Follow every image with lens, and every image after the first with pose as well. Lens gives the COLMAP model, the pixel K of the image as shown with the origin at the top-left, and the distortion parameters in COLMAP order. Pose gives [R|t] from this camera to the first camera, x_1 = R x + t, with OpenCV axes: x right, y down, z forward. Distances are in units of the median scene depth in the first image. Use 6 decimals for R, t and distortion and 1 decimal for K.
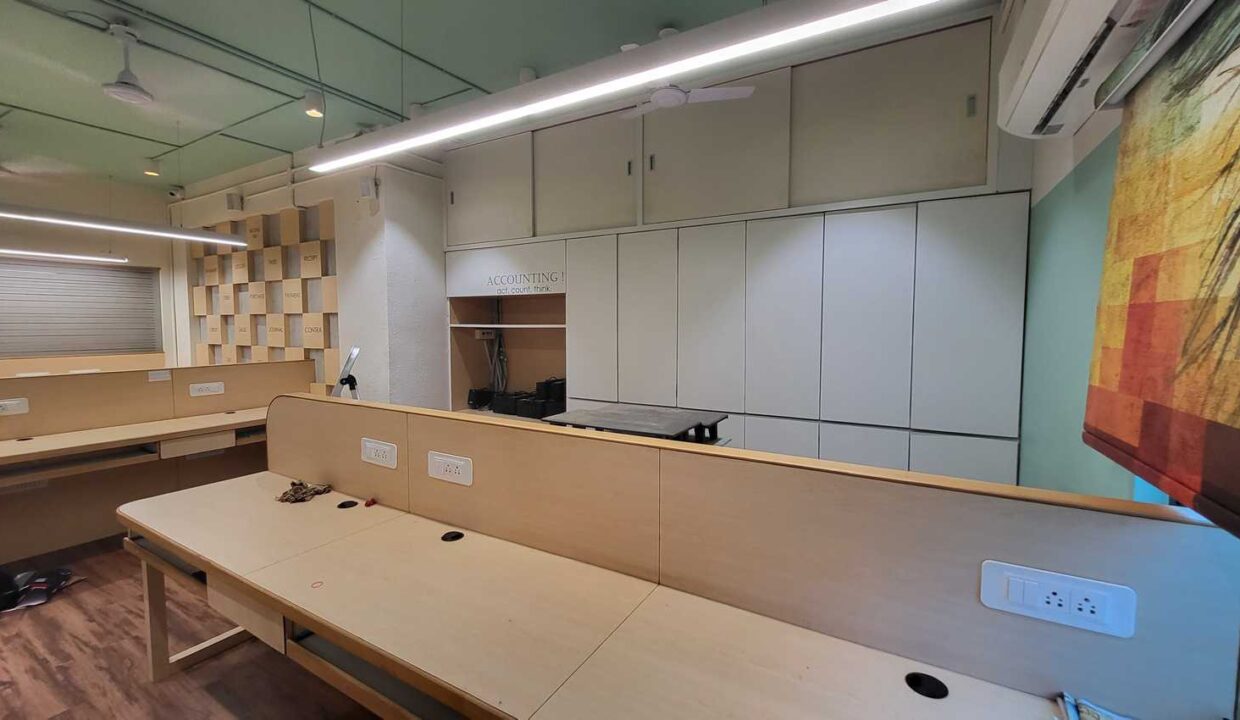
lens RADIAL K [[506.2, 0, 622.0], [0, 506.2, 352.7], [0, 0, 1]] dist [-0.000559, -0.000229]
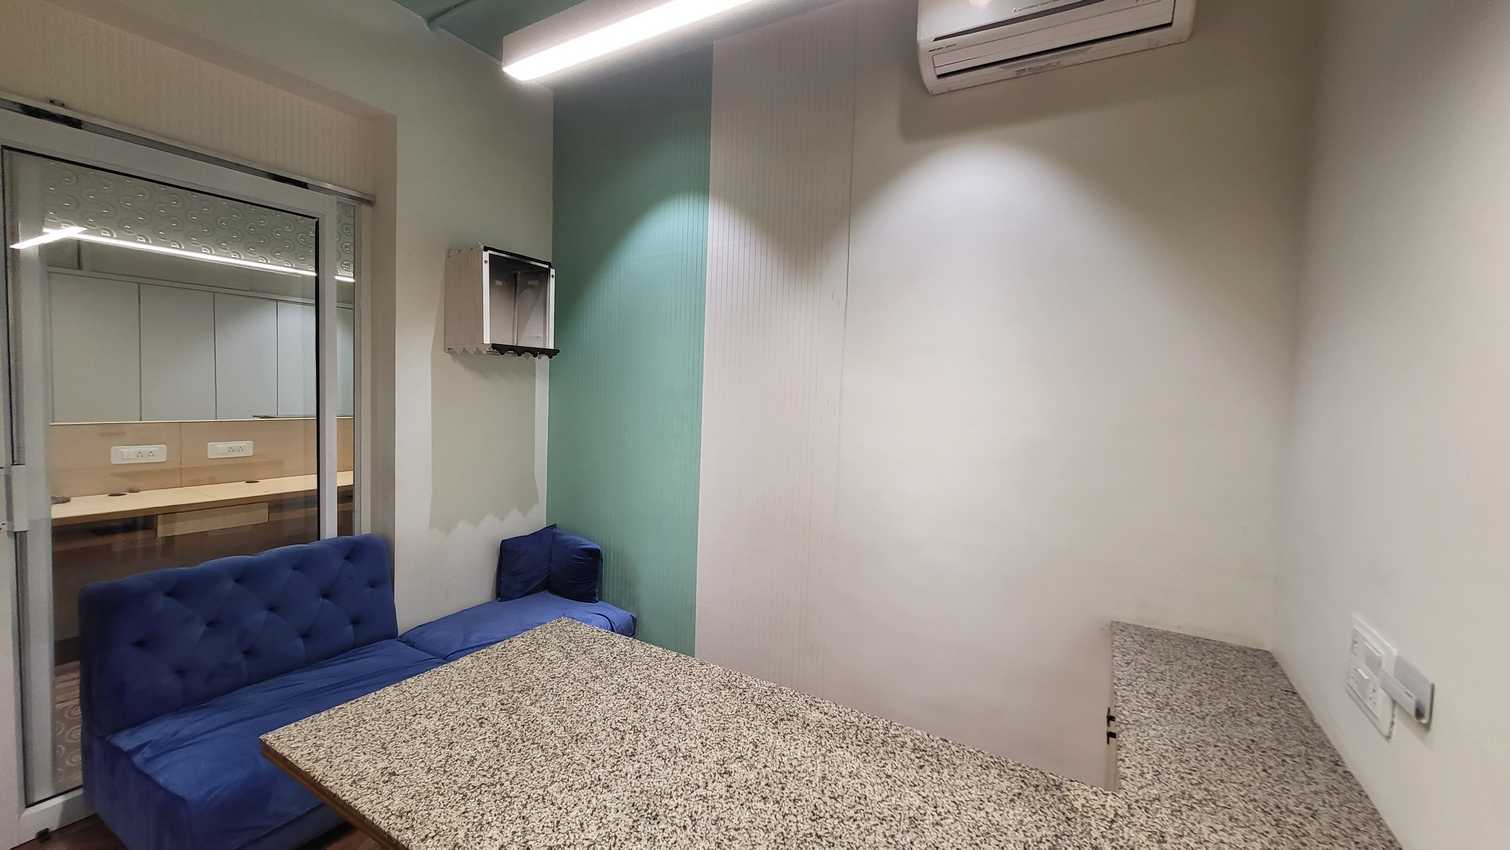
lens RADIAL K [[590.1, 0, 756.7], [0, 590.1, 418.4], [0, 0, 1]] dist [-0.000310, 0.000135]
pose [[-0.007379, -0.057547, 0.998316, -2.028343], [0.019536, 0.998144, 0.057681, 0.031482], [-0.999782, 0.019929, -0.006241, -0.691437]]
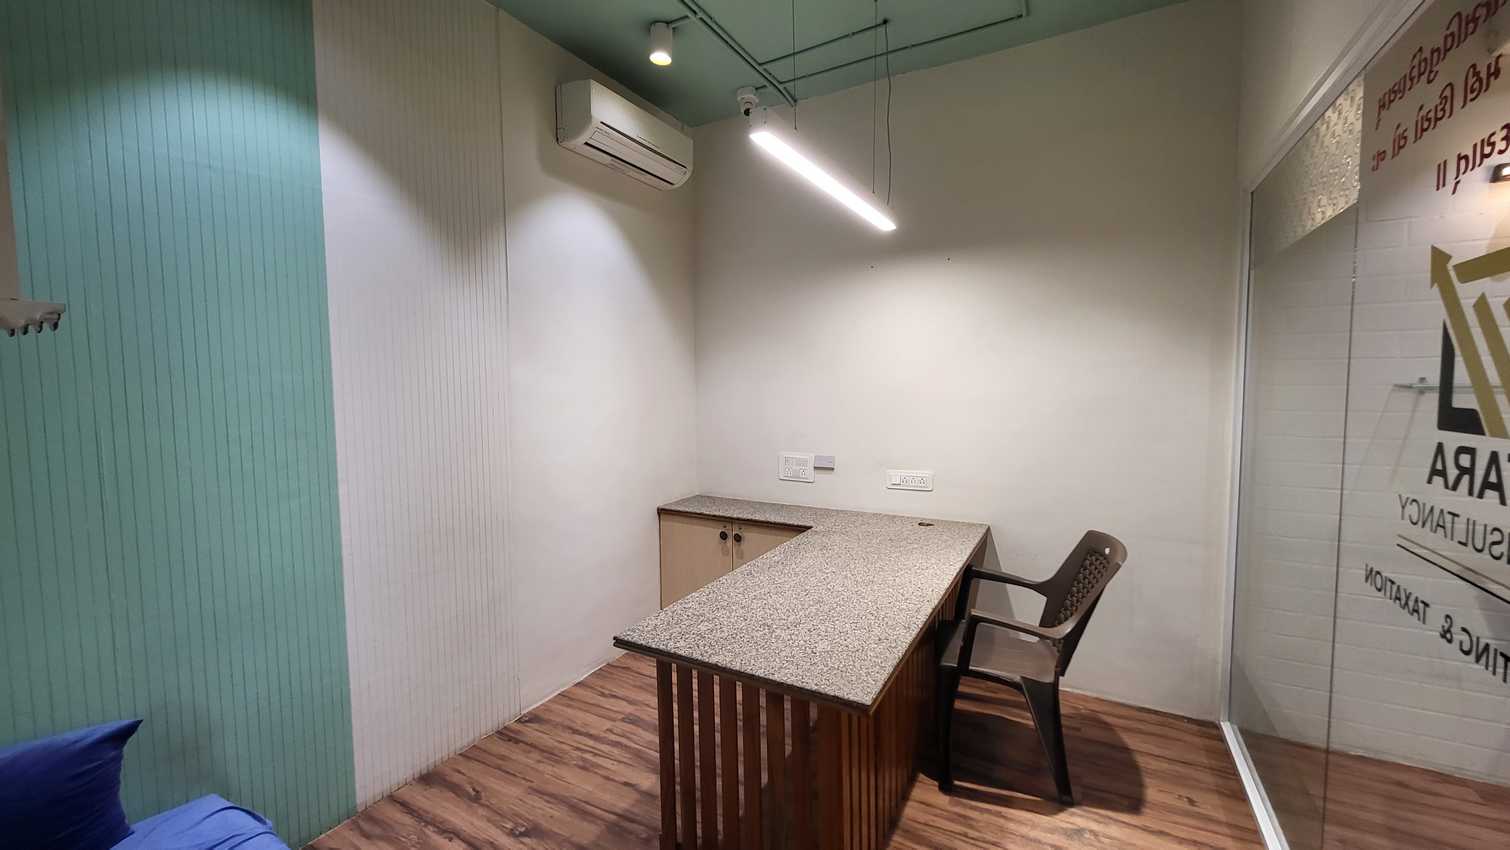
lens RADIAL K [[590.1, 0, 756.7], [0, 590.1, 418.4], [0, 0, 1]] dist [-0.000310, 0.000135]
pose [[-0.999652, 0.005121, -0.025895, -1.371949], [0.002081, 0.993235, 0.116101, -0.020522], [0.026315, 0.116007, -0.992900, 0.335124]]
